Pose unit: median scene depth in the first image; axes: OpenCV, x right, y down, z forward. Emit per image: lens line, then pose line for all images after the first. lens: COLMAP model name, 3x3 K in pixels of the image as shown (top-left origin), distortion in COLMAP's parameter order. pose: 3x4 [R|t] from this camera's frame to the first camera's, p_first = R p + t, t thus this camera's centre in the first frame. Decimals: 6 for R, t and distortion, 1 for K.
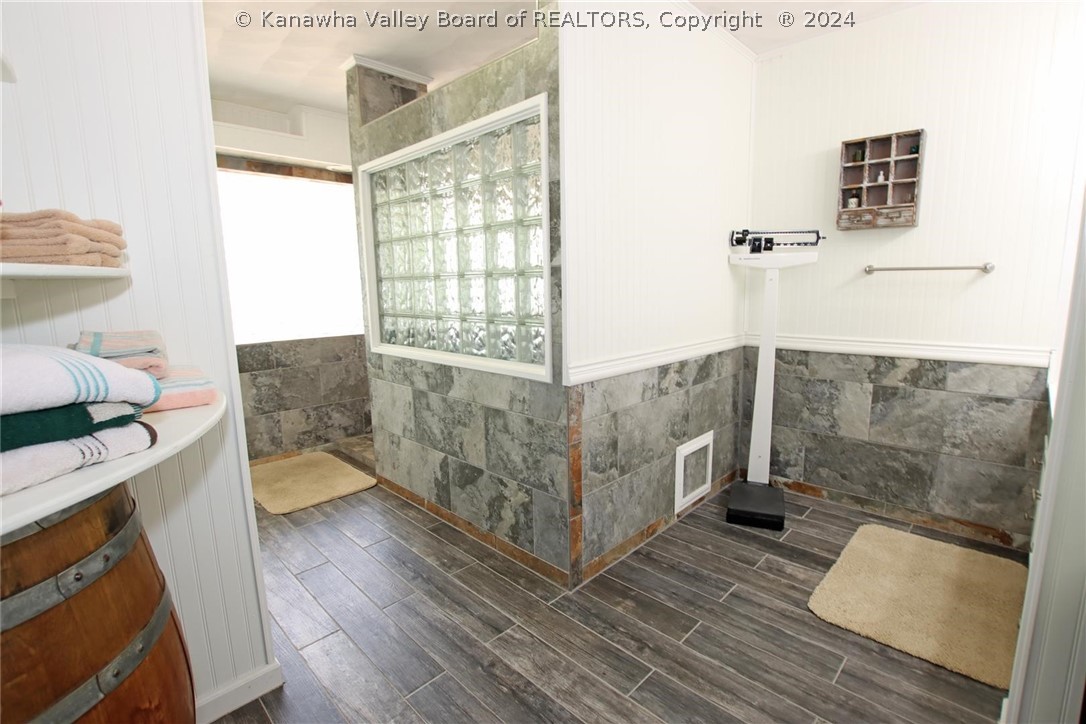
lens RADIAL K [[500.5, 0, 545.8], [0, 500.5, 361.8], [0, 0, 1]] dist [-0.018745, -0.000003]
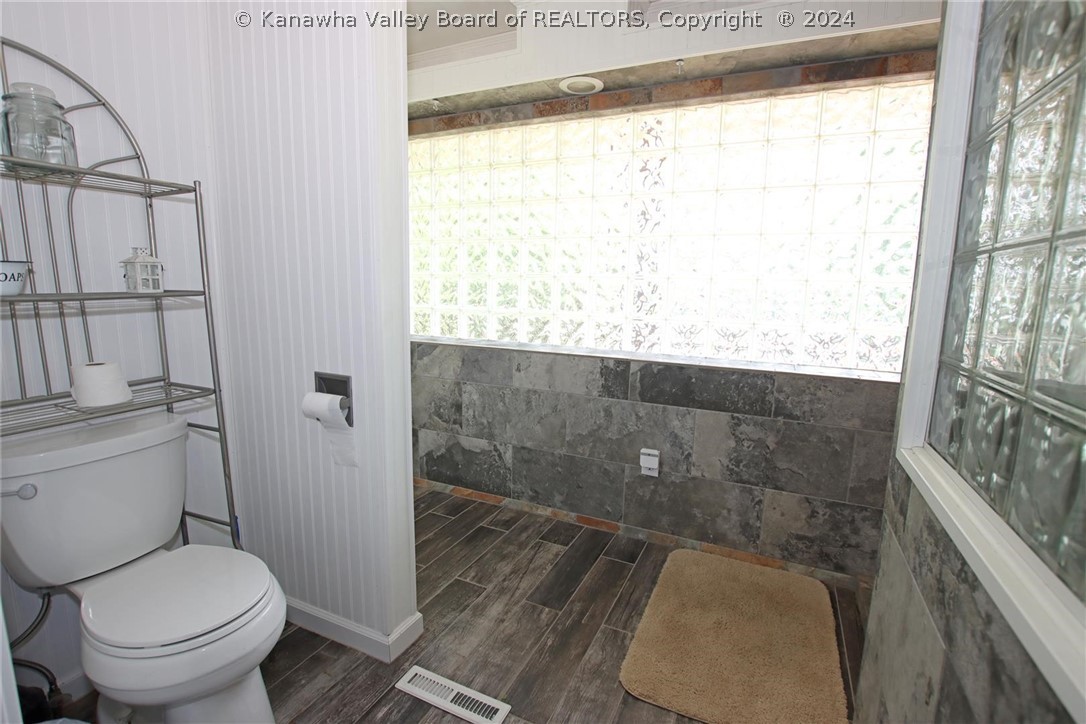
lens RADIAL K [[500.5, 0, 545.8], [0, 500.5, 361.8], [0, 0, 1]] dist [-0.018745, -0.000003]
pose [[0.336251, 0.168763, -0.926528, -0.092818], [-0.178017, 0.977467, 0.113436, -0.069215], [0.924795, 0.126795, 0.358717, 0.520189]]
